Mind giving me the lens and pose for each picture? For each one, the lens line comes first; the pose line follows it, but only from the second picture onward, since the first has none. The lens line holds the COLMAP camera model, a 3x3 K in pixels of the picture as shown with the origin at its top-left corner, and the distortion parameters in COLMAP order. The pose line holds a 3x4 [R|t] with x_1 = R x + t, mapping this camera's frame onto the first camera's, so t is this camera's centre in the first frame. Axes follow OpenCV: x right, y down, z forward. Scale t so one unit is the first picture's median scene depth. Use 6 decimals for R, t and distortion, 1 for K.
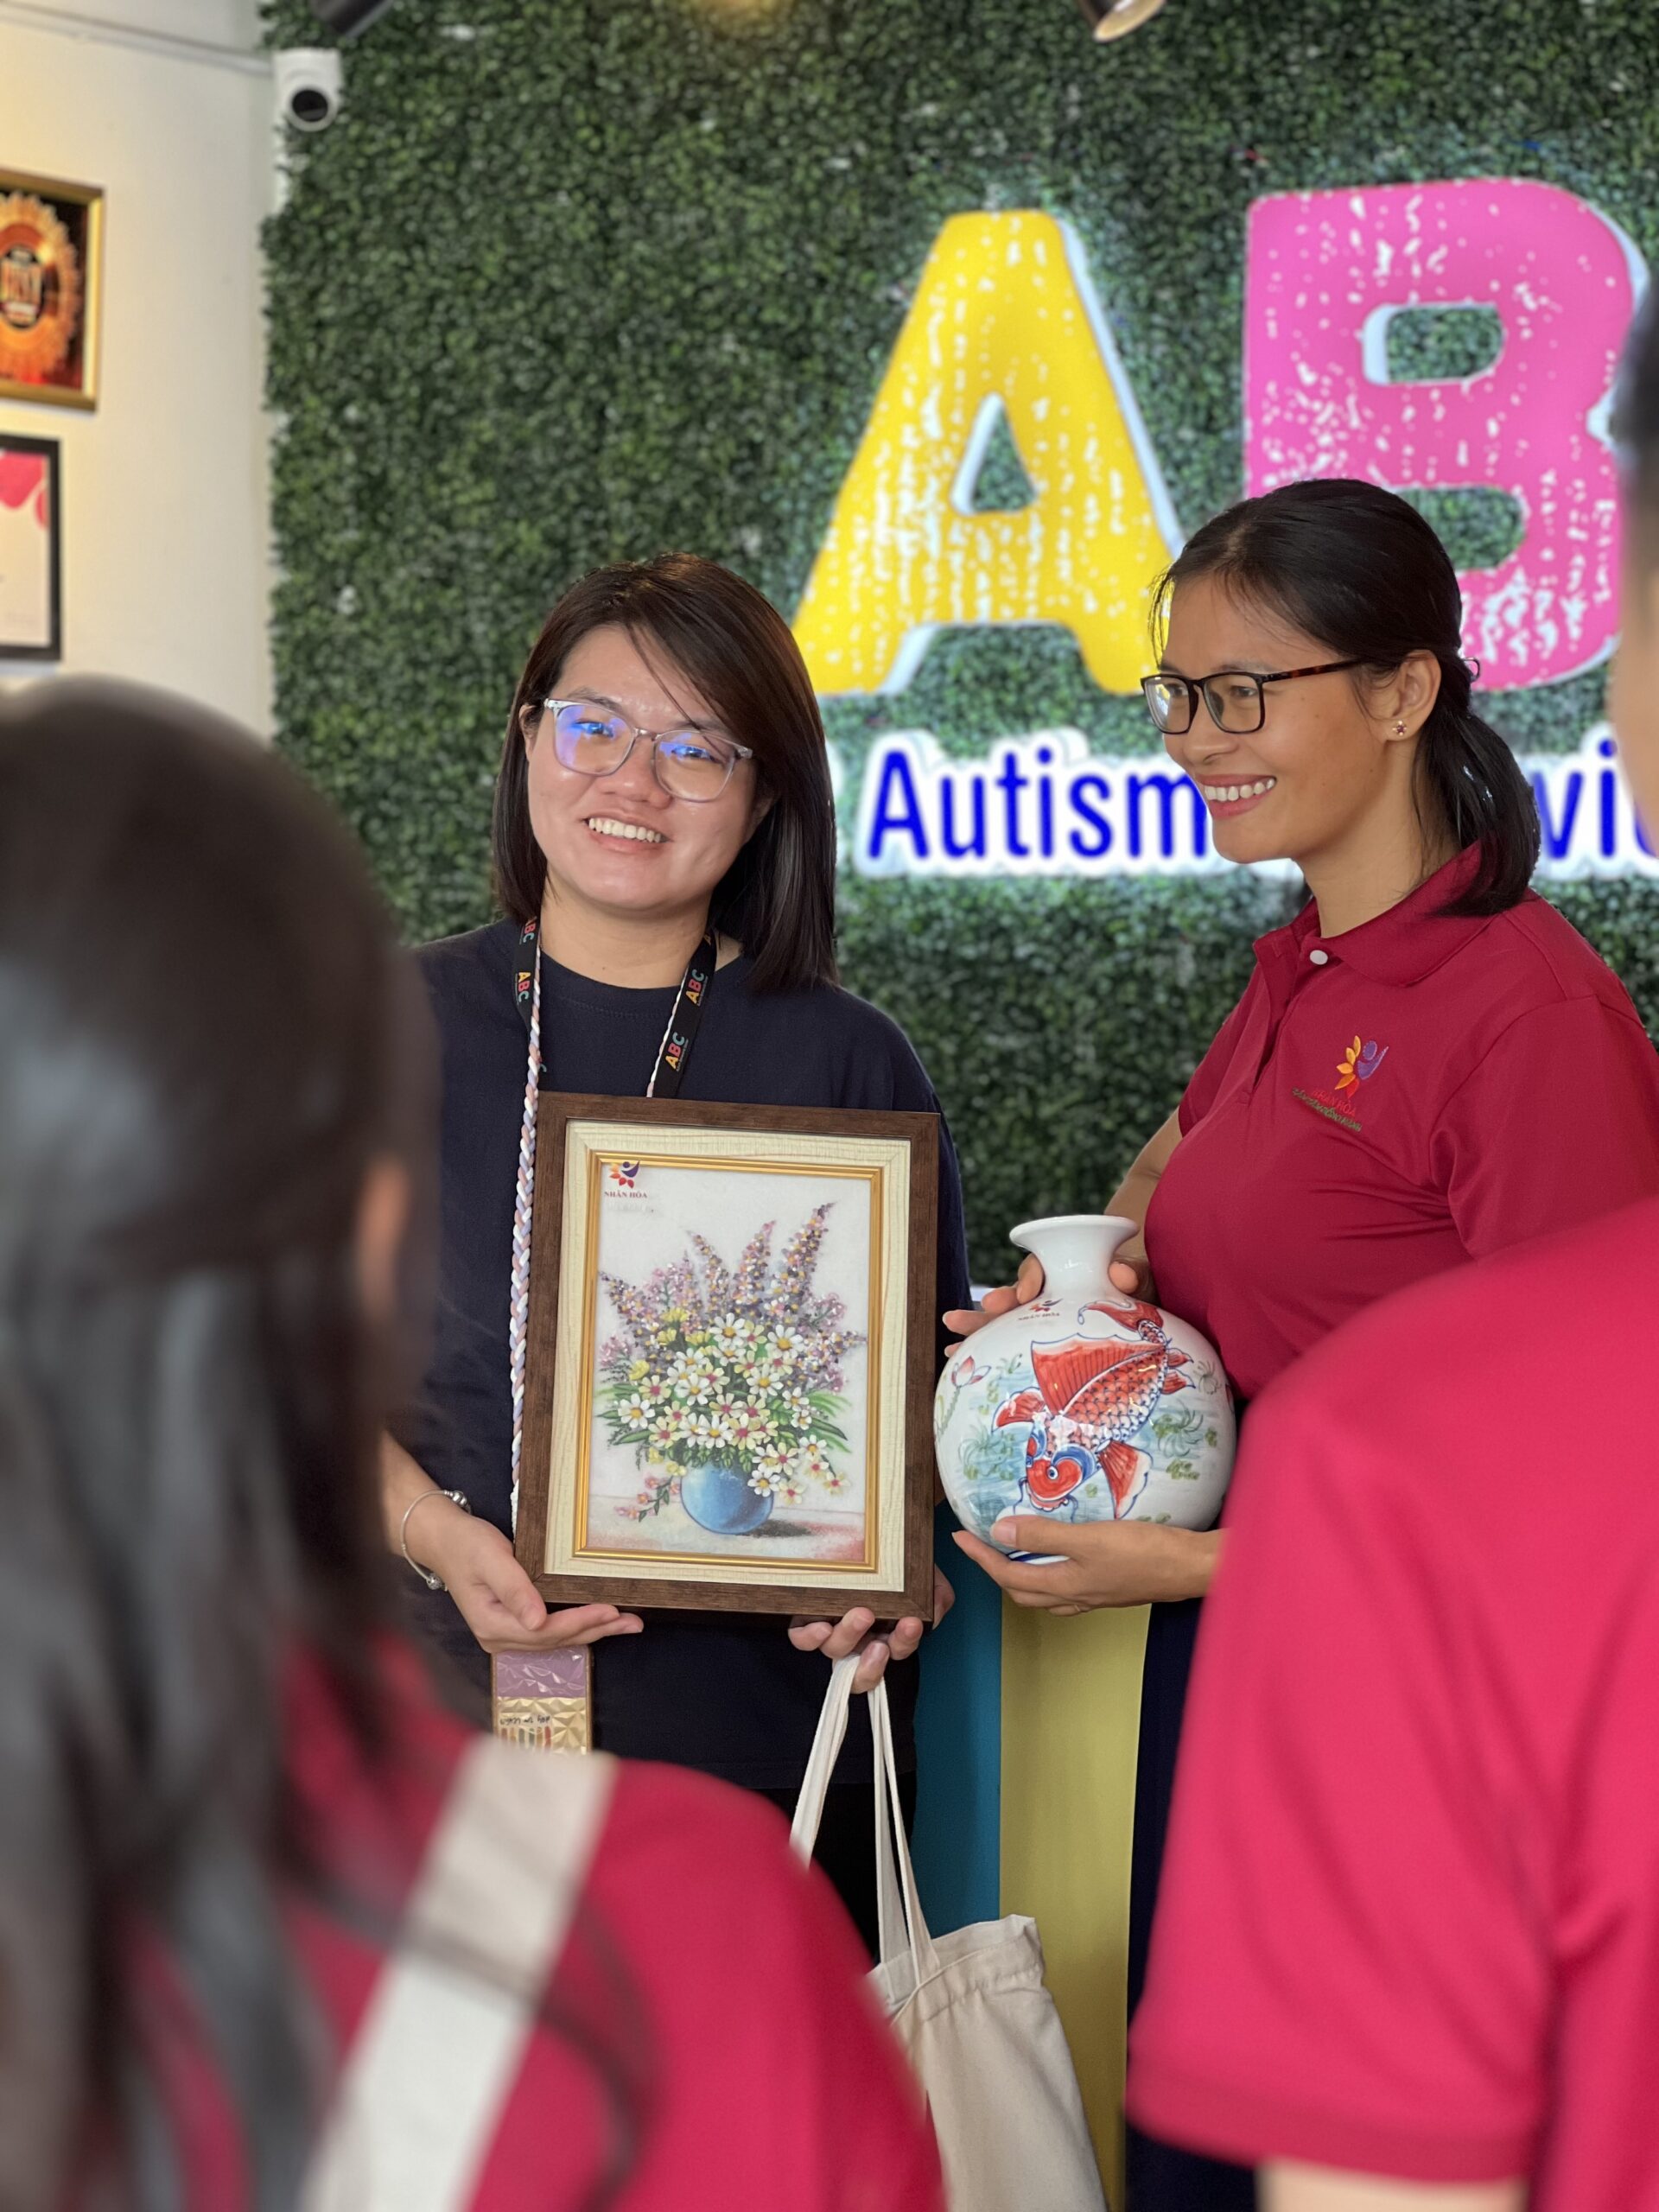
lens RADIAL K [[5333.6, 0, 829.9], [0, 5333.6, 1107.4], [0, 0, 1]] dist [0.071069, 0.000000]
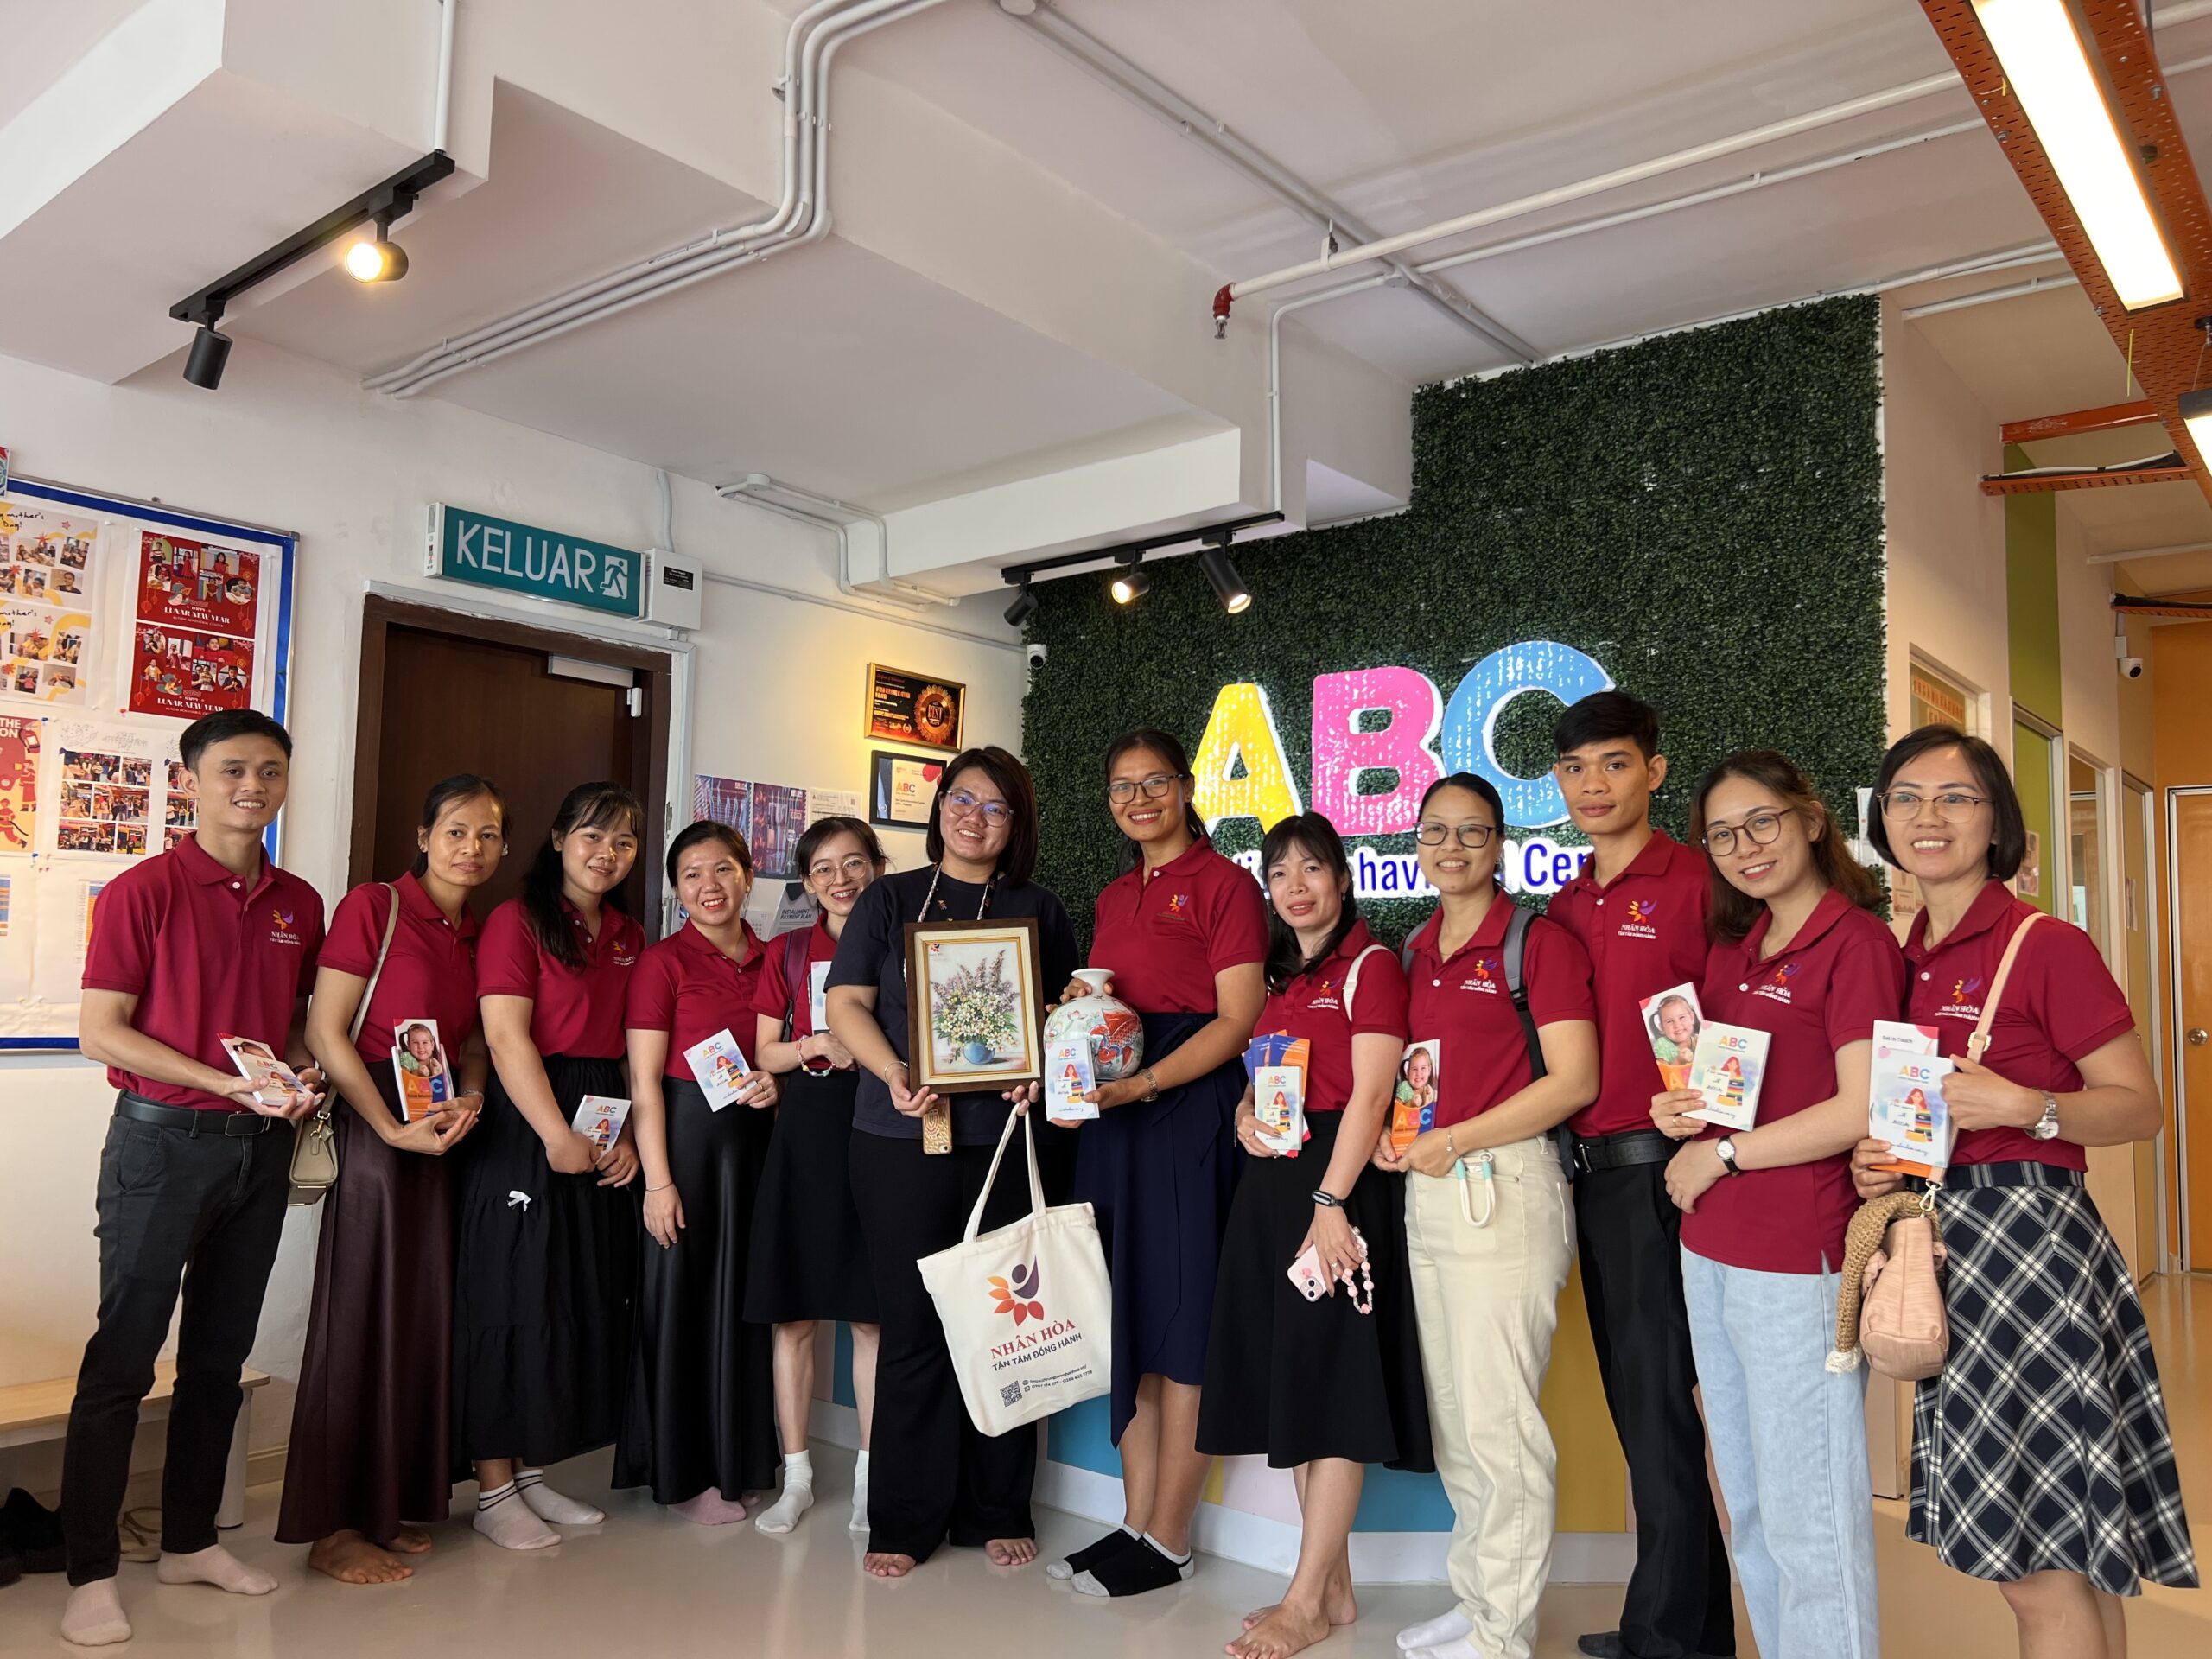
lens RADIAL K [[1659.2, 0, 1104.8], [0, 1659.2, 824.5], [0, 0, 1]] dist [-0.003035, -0.000106]
pose [[0.986214, -0.003262, -0.165441, 0.115903], [-0.017922, 0.991819, -0.126390, 0.035951], [0.164500, 0.127612, 0.978087, 0.061773]]
